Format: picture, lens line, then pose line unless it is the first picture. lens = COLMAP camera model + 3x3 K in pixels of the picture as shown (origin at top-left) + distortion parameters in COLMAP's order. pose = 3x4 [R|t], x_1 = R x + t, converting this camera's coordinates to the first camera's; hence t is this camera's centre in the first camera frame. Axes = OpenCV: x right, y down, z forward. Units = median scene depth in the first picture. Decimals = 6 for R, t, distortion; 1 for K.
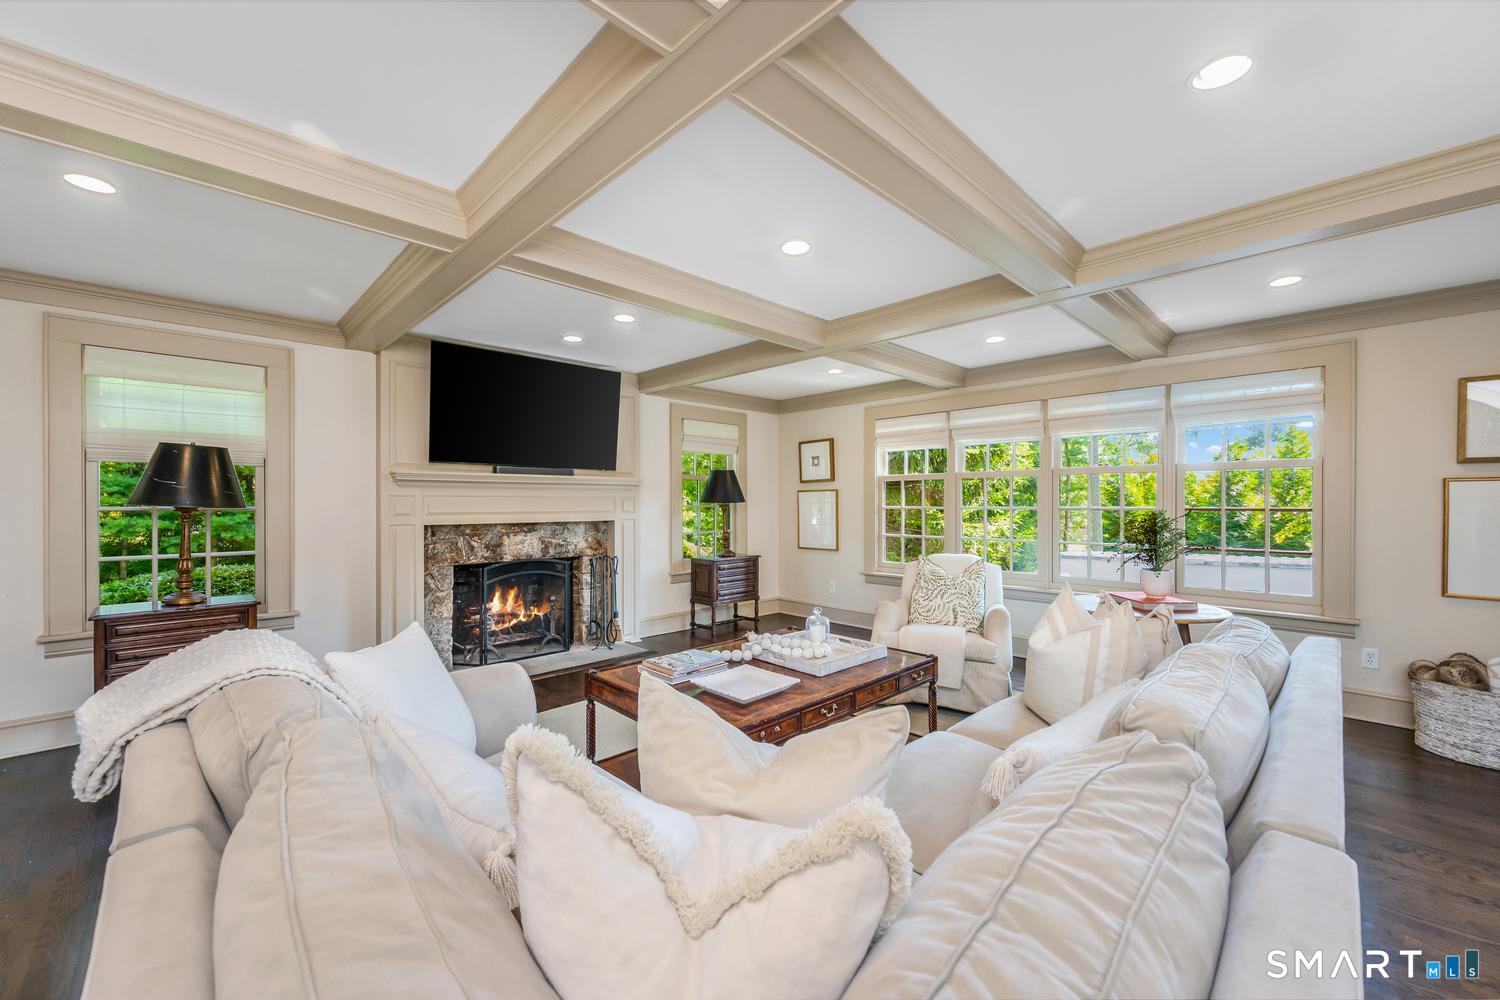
lens RADIAL K [[586.3, 0, 753.9], [0, 586.3, 497.9], [0, 0, 1]] dist [-0.004137, -0.000142]
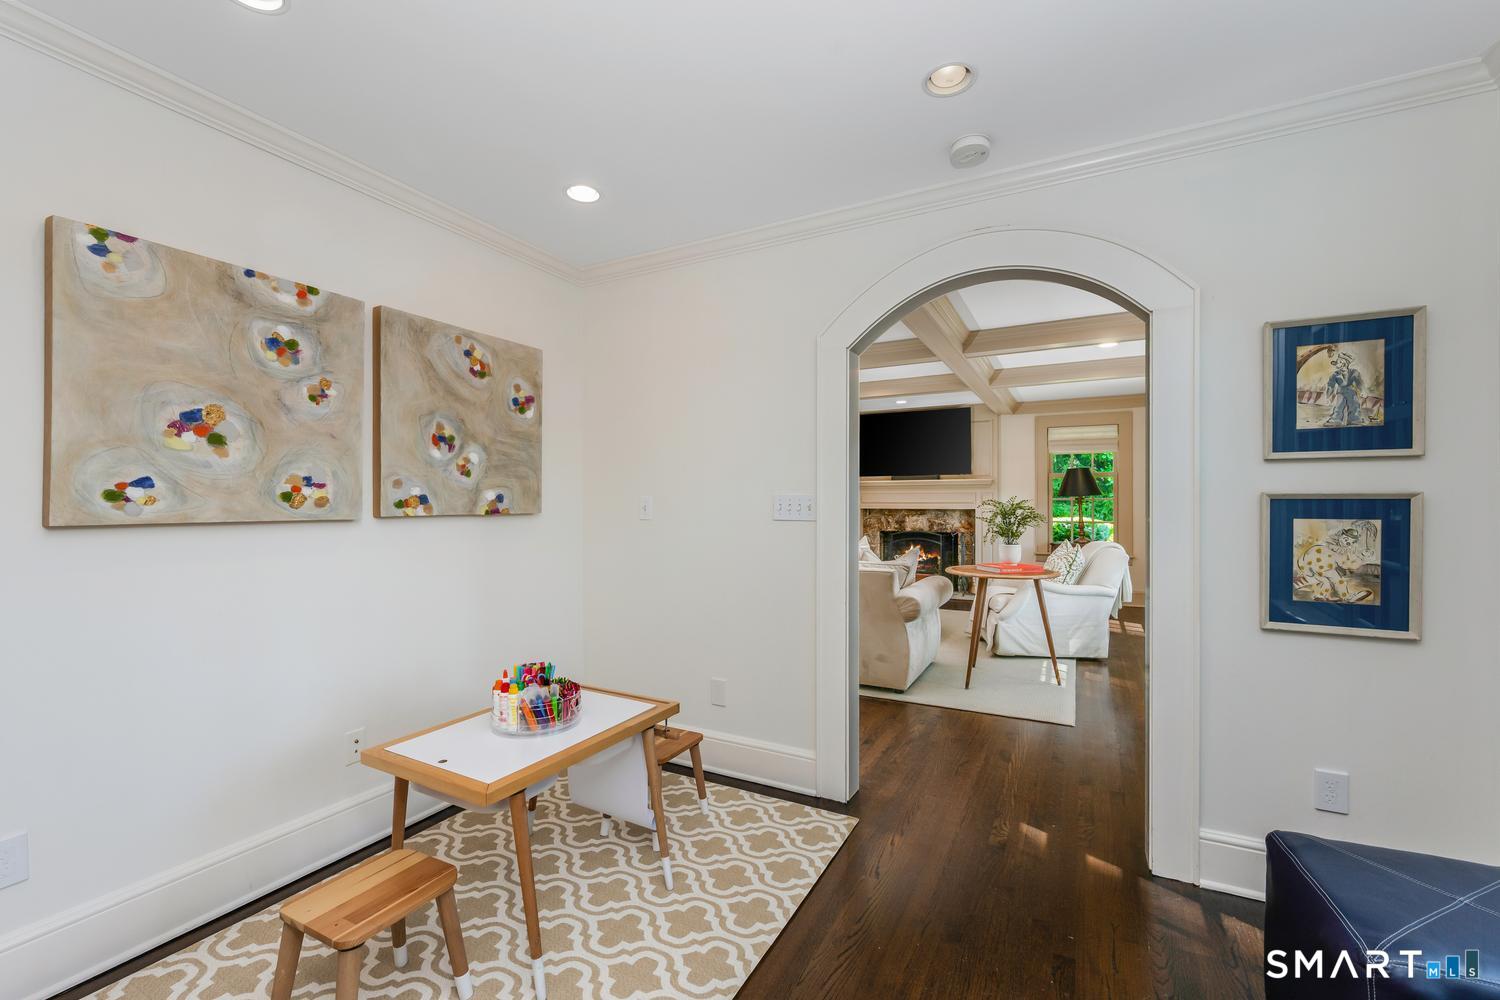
lens RADIAL K [[630.7, 0, 754.2], [0, 630.7, 503.0], [0, 0, 1]] dist [0.002651, -0.000280]
pose [[0.296621, 0.002389, -0.954992, 1.111511], [0.007904, 0.999956, 0.004957, 0.011949], [0.954962, -0.009019, 0.296589, 0.028014]]
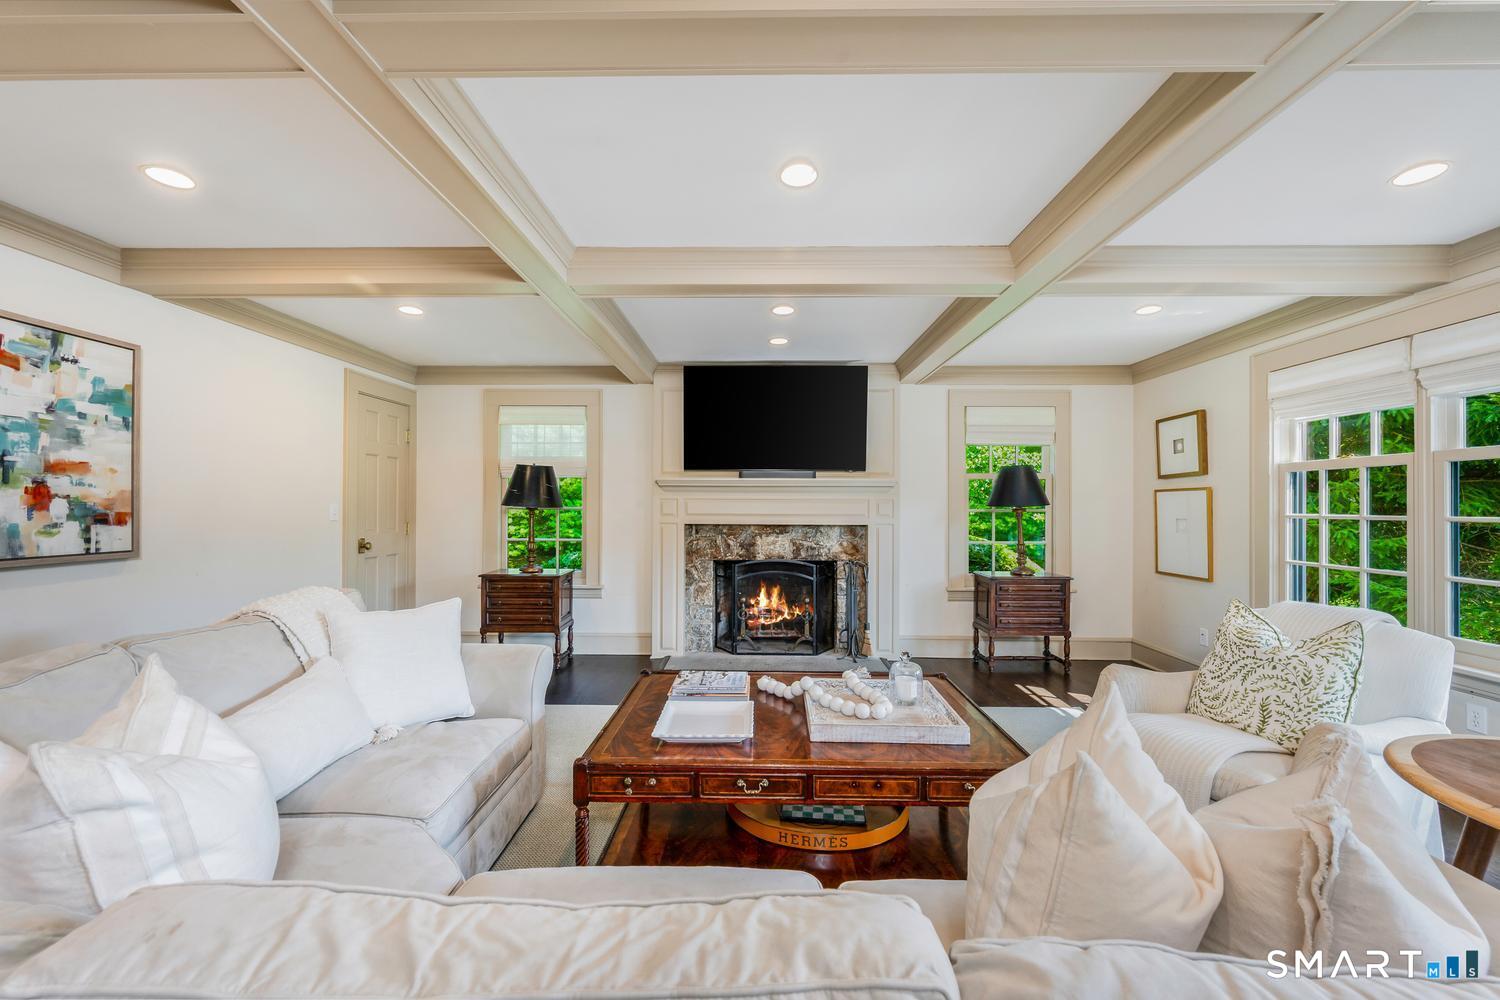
lens RADIAL K [[586.3, 0, 753.5], [0, 586.3, 499.9], [0, 0, 1]] dist [-0.004137, -0.000142]
pose [[0.701706, -0.002944, -0.712461, 0.307252], [0.000317, 0.999993, -0.003820, 0.002514], [0.712467, 0.002455, 0.701701, 0.225693]]
